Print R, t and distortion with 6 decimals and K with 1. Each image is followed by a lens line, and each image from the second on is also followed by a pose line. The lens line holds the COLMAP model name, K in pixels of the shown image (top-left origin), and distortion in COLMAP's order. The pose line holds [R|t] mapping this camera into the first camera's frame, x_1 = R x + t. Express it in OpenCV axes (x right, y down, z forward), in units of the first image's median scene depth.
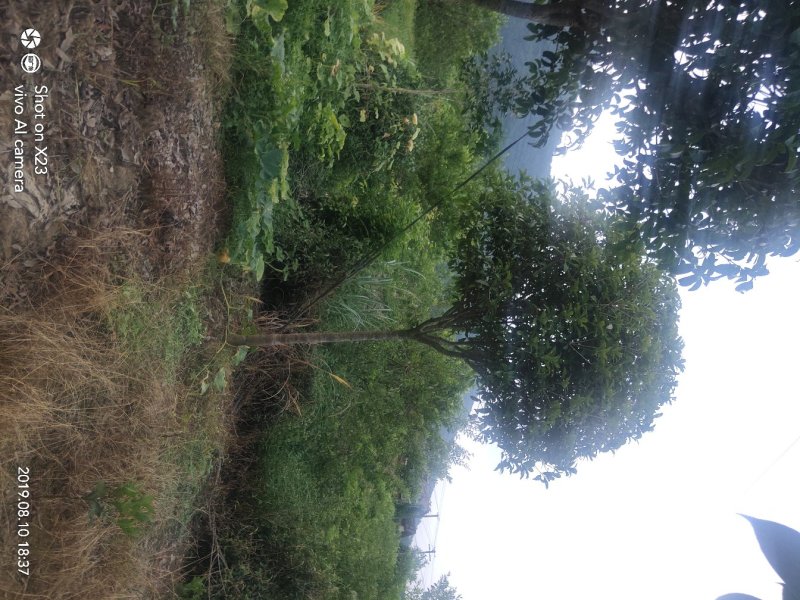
lens RADIAL K [[592.1, 0, 400.0], [0, 592.1, 300.0], [0, 0, 1]] dist [0.009308, 0.005304]
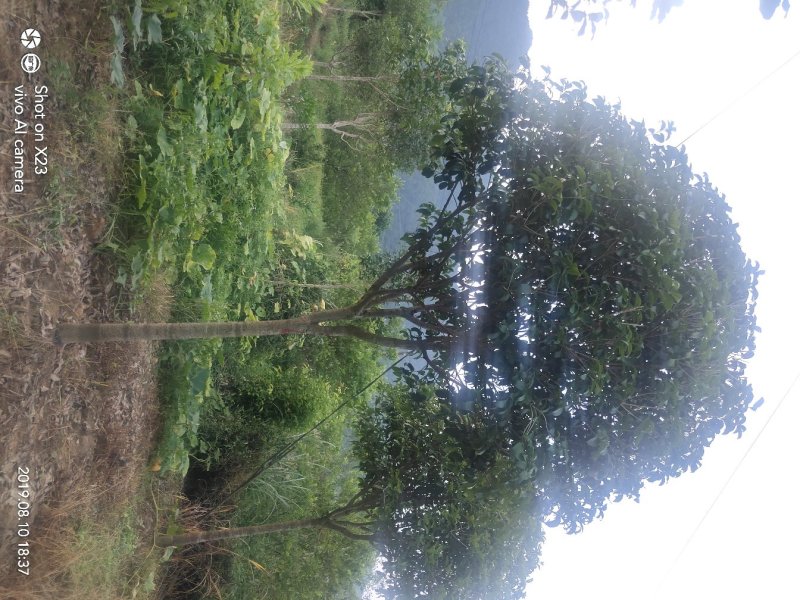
lens RADIAL K [[592.1, 0, 400.0], [0, 592.1, 300.0], [0, 0, 1]] dist [0.009308, 0.005304]
pose [[0.989129, -0.021395, 0.145485, 0.008146], [0.047968, 0.982185, -0.181688, -0.122101], [-0.139006, 0.186692, 0.972534, -0.187364]]
